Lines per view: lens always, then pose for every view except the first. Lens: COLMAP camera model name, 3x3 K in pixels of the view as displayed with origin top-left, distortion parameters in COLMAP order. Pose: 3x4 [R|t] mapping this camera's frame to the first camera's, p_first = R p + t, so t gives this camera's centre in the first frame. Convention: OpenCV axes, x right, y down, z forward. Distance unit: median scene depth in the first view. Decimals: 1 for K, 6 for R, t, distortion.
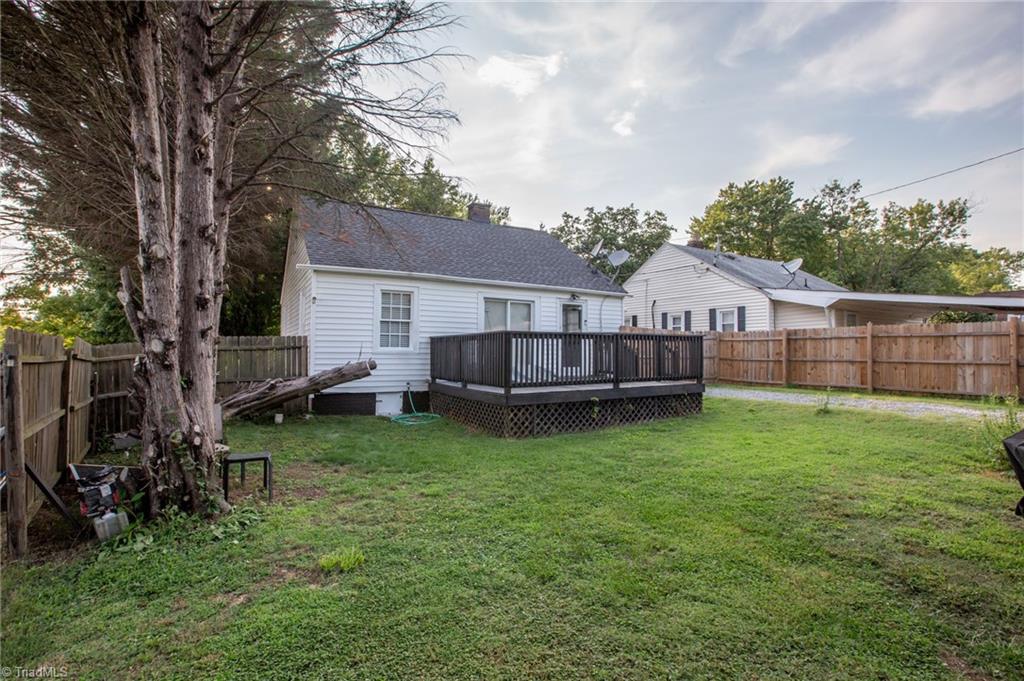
lens RADIAL K [[483.8, 0, 512.0], [0, 483.8, 340.5], [0, 0, 1]] dist [-0.081771, 0.051342]
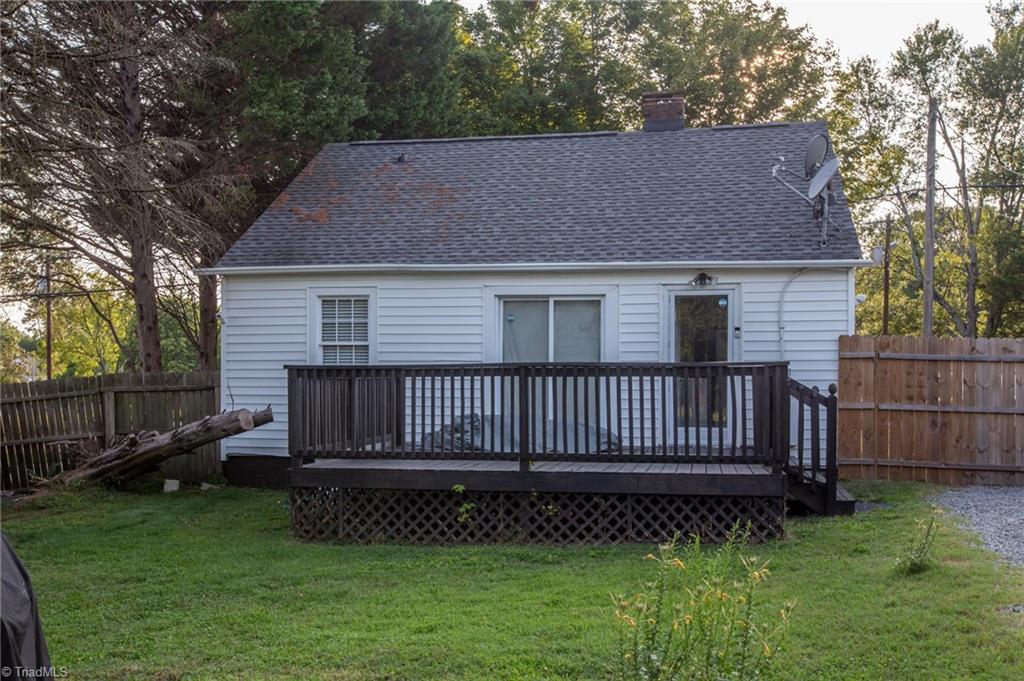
lens RADIAL K [[1008.0, 0, 514.5], [0, 1008.0, 392.3], [0, 0, 1]] dist [0.040563, 0.127184]
pose [[0.753647, 0.006860, -0.657244, 0.731235], [0.015482, 0.999483, 0.028186, -0.011654], [0.657097, -0.031418, 0.753151, 0.150159]]
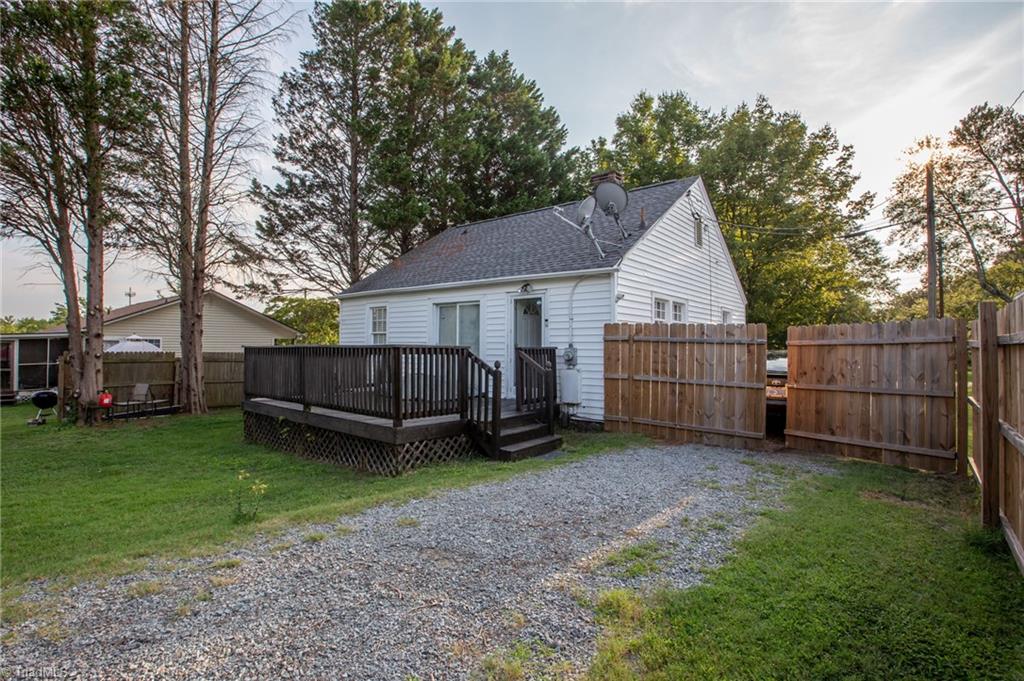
lens RADIAL K [[482.5, 0, 512.0], [0, 482.5, 340.5], [0, 0, 1]] dist [-0.000617, 0.000039]
pose [[0.350295, -0.014492, -0.936527, 0.889403], [0.014690, 0.999842, -0.009977, -0.007068], [0.936524, -0.010263, 0.350453, 0.837022]]
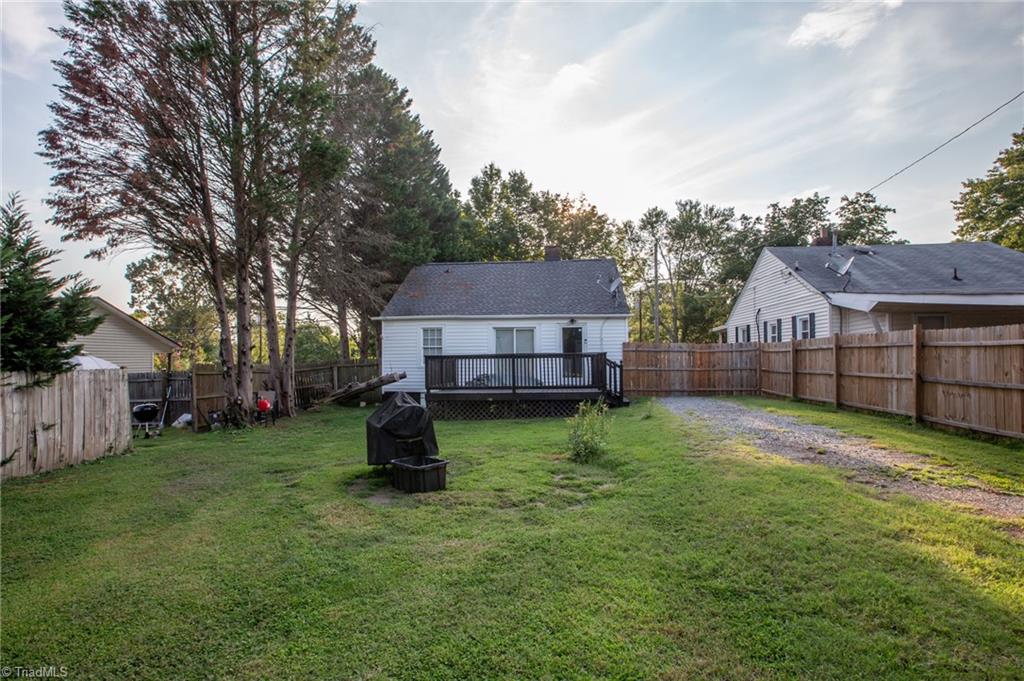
lens RADIAL K [[490.0, 0, 513.8], [0, 490.0, 353.2], [0, 0, 1]] dist [-0.028629, 0.000117]
pose [[0.811894, -0.020074, -0.583459, 0.847338], [0.025318, 0.999679, 0.000837, -0.014293], [0.583255, -0.015451, 0.812142, -0.133150]]
